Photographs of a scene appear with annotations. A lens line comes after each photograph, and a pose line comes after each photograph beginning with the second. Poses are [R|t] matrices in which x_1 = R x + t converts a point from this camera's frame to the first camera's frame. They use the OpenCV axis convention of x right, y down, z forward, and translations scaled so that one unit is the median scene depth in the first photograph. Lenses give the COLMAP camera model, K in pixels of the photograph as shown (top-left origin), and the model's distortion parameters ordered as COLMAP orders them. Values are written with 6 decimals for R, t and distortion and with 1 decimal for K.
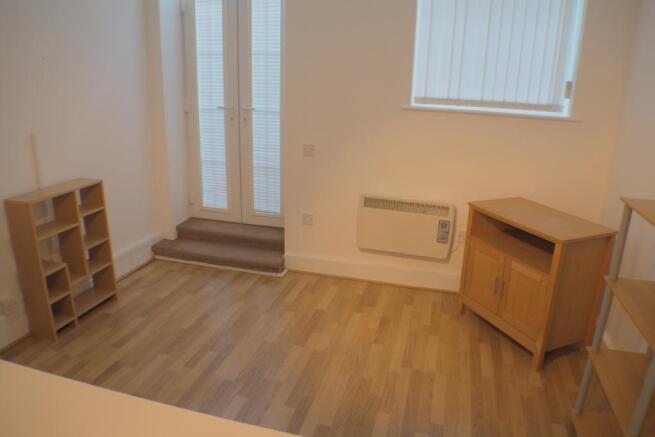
lens RADIAL K [[448.2, 0, 327.5], [0, 448.2, 218.5], [0, 0, 1]] dist [-0.134023, 0.044367]
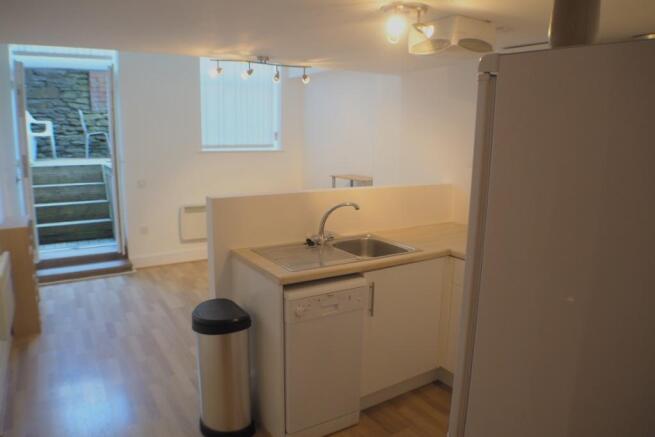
lens RADIAL K [[448.2, 0, 327.5], [0, 448.2, 218.5], [0, 0, 1]] dist [-0.134023, 0.044367]
pose [[0.676344, -0.156660, 0.719734, -0.823726], [0.229588, 0.973280, -0.003899, 0.134608], [-0.699892, 0.167879, 0.694239, -0.543682]]
